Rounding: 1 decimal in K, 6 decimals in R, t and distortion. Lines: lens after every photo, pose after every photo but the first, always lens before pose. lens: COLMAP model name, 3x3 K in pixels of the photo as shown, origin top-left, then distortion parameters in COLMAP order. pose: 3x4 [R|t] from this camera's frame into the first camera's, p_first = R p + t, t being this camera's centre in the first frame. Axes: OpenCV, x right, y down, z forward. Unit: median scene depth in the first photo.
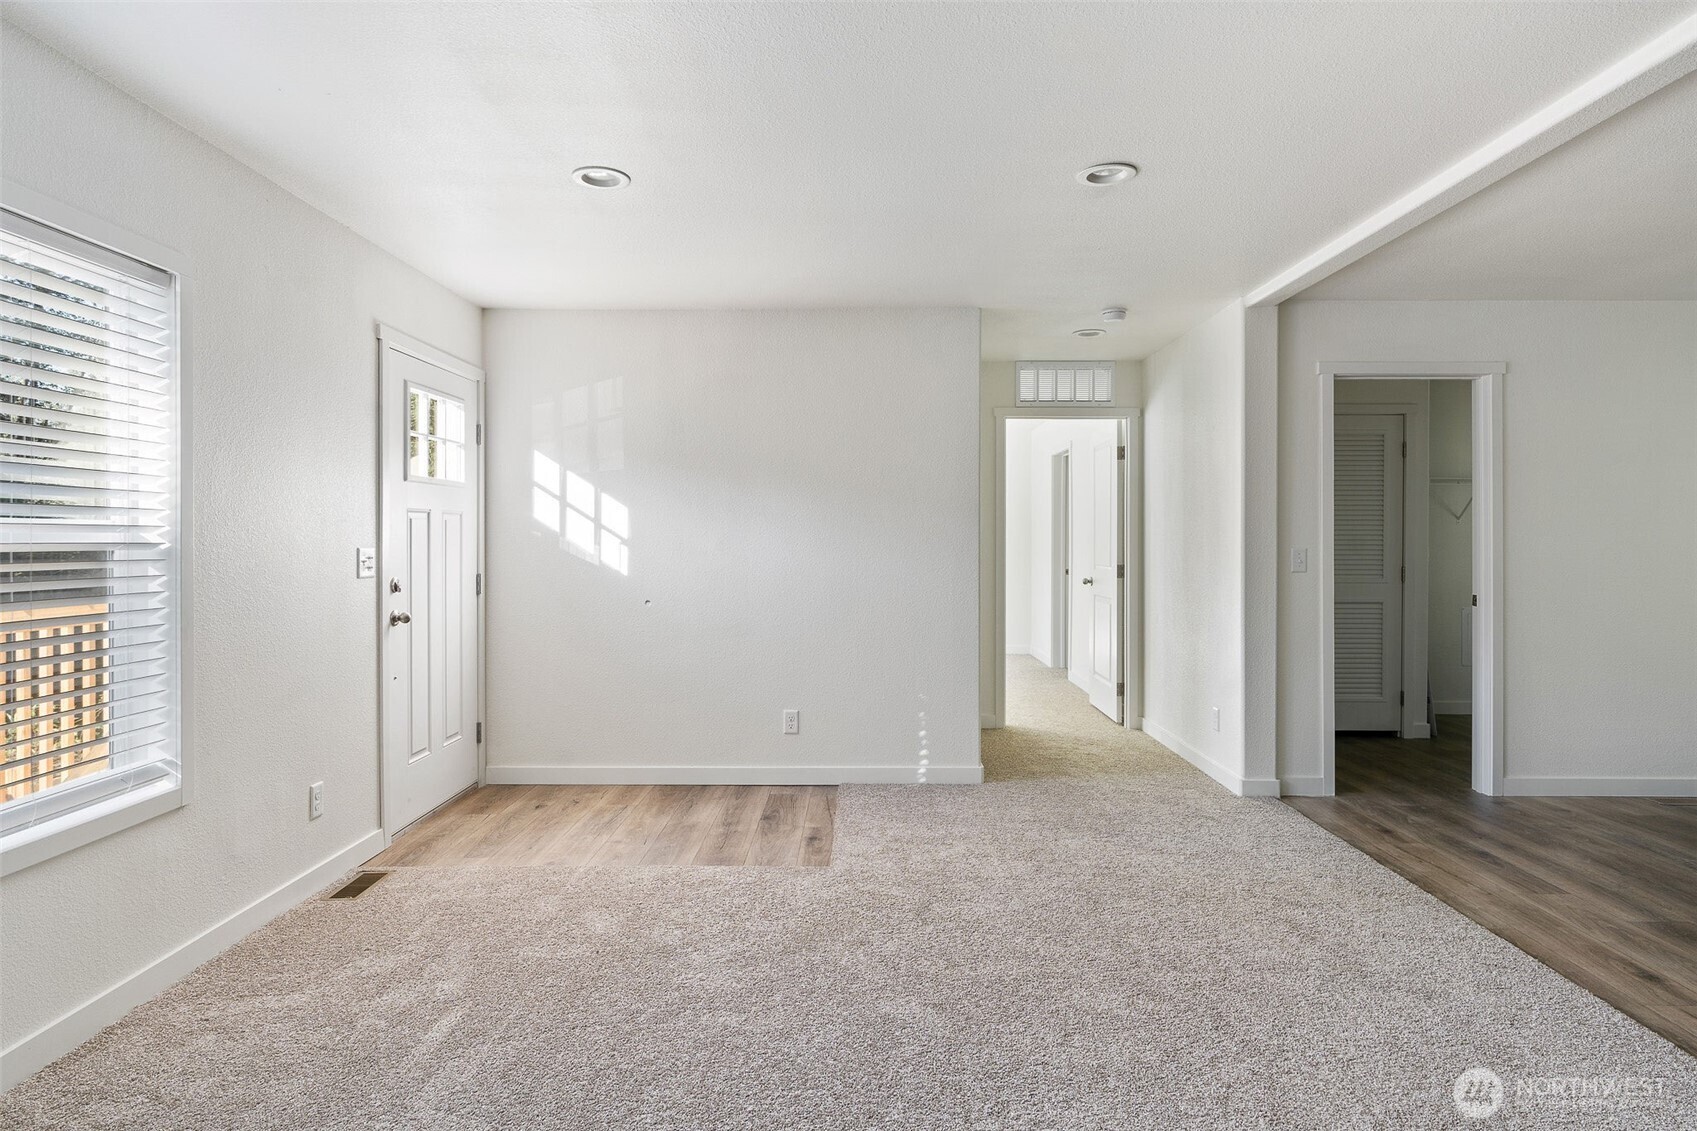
lens RADIAL K [[953.1, 0, 842.7], [0, 953.1, 539.7], [0, 0, 1]] dist [-0.005858, 0.003411]
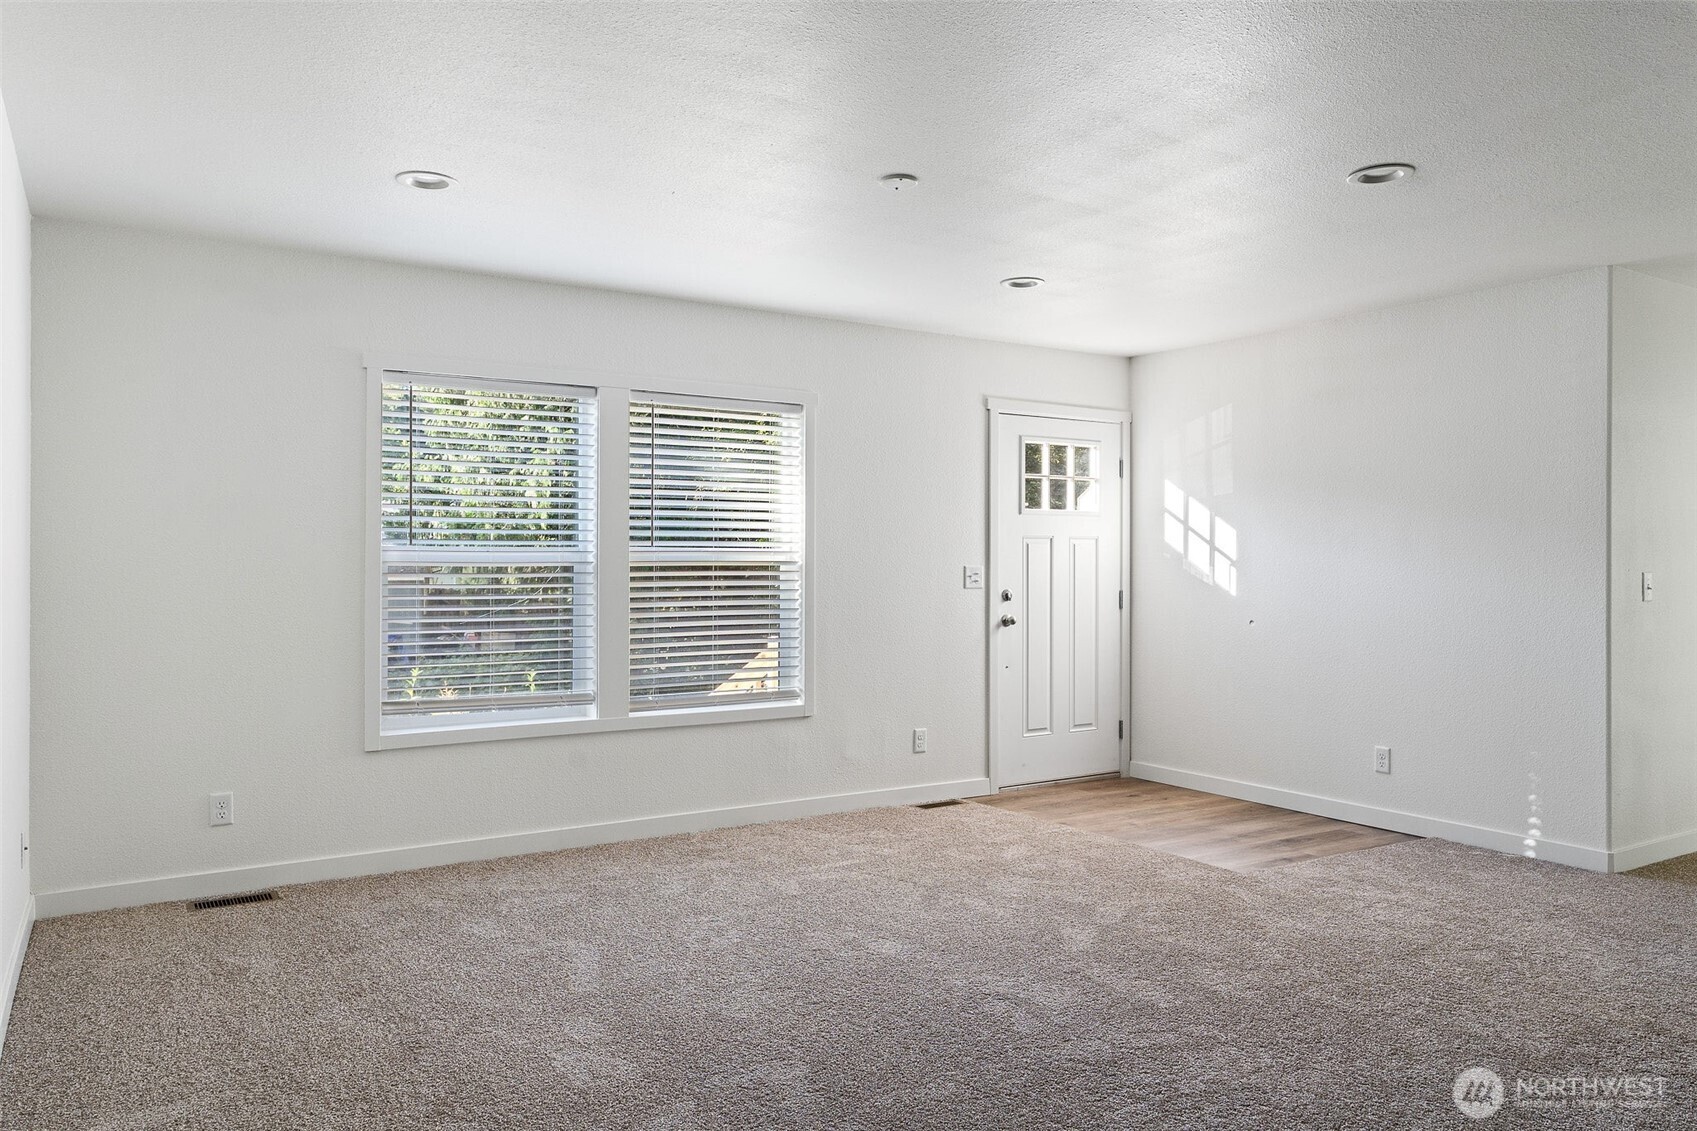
lens RADIAL K [[1178.2, 0, 846.3], [0, 1178.2, 557.0], [0, 0, 1]] dist [-0.004772, -0.002426]
pose [[0.558747, 0.001544, -0.829337, 0.605312], [-0.004547, 0.999989, -0.001202, -0.001063], [0.829326, 0.004443, 0.558748, -0.064441]]
